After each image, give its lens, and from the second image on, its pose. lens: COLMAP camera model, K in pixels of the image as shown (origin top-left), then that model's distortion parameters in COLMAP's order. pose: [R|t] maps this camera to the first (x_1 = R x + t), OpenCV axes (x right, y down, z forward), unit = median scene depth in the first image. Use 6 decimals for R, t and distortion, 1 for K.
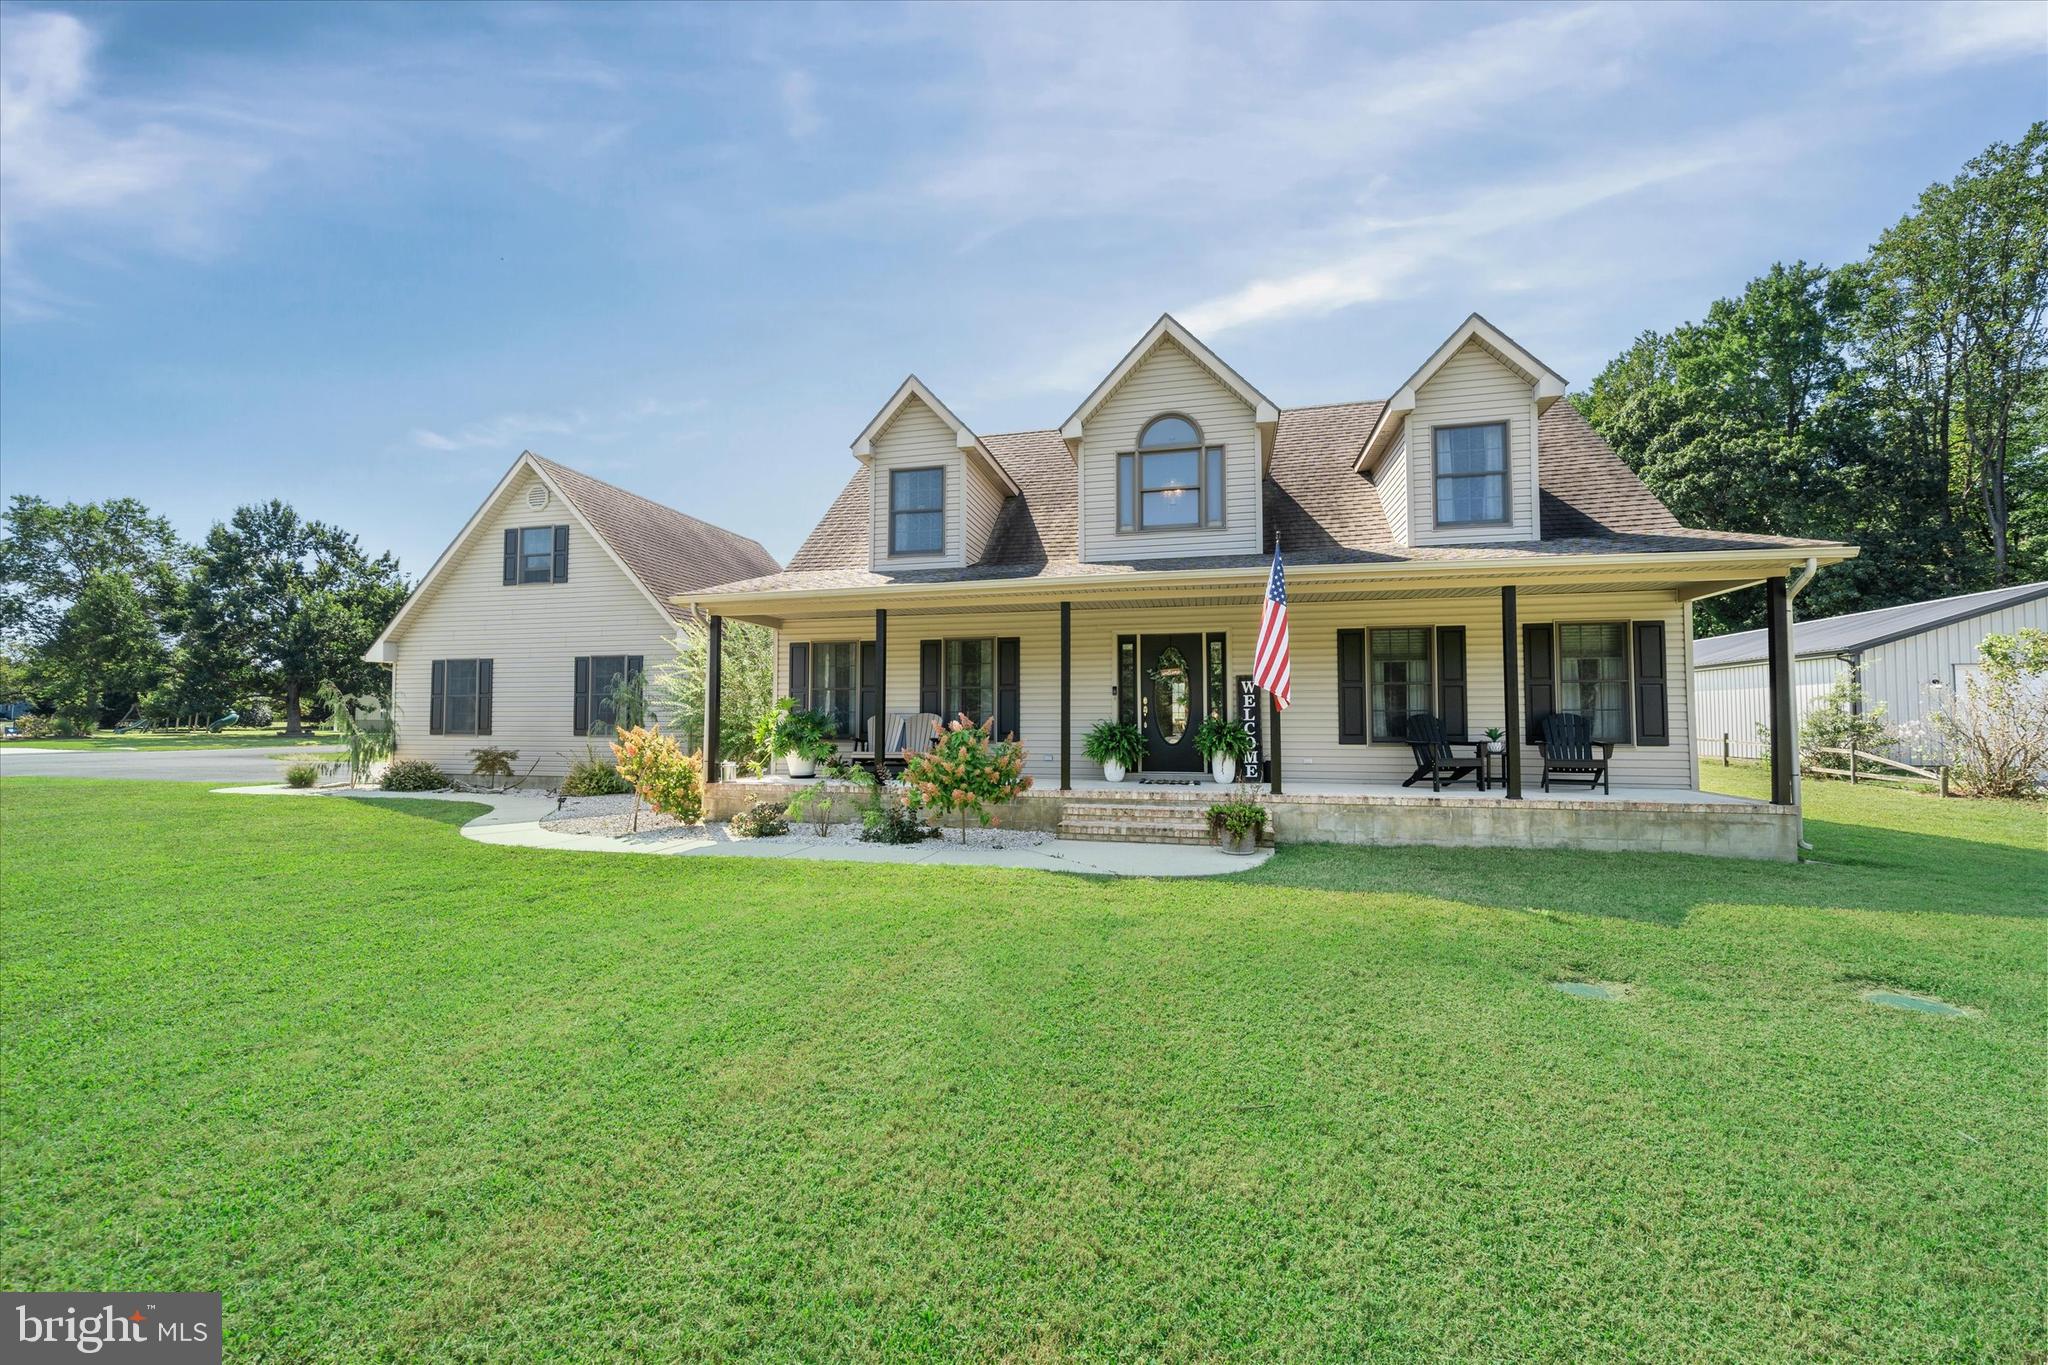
lens RADIAL K [[809.1, 0, 1021.2], [0, 809.1, 687.6], [0, 0, 1]] dist [-0.004373, 0.001169]
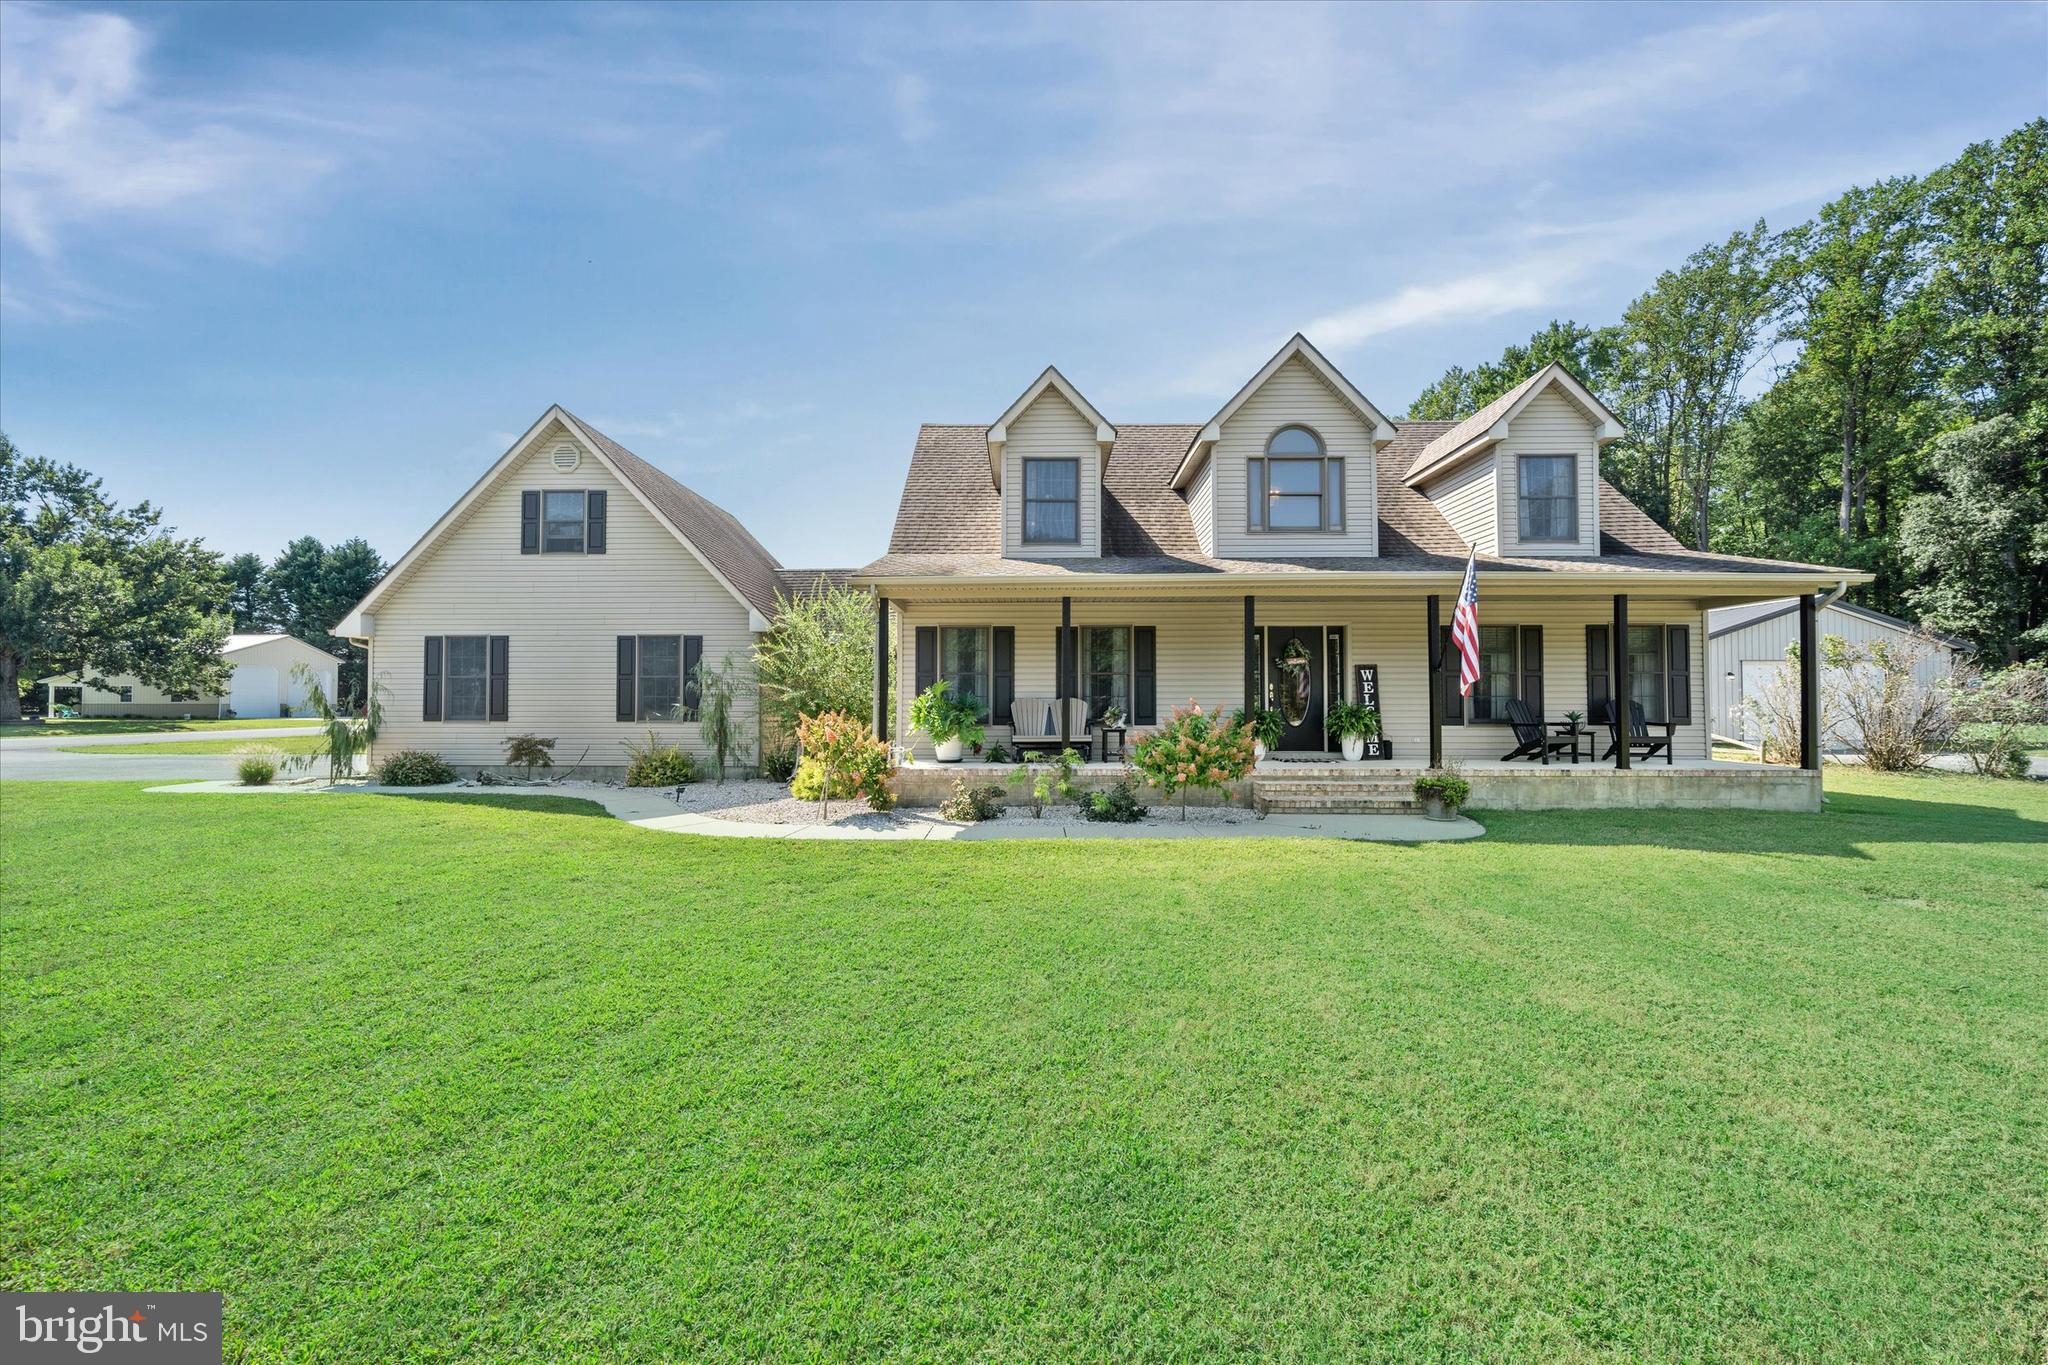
lens RADIAL K [[809.1, 0, 1020.5], [0, 809.1, 684.3], [0, 0, 1]] dist [-0.004373, 0.001169]
pose [[0.975801, 0.005424, 0.218594, -0.390397], [-0.008745, 0.999861, 0.014228, 0.000196], [-0.218486, -0.015796, 0.975712, 0.006658]]
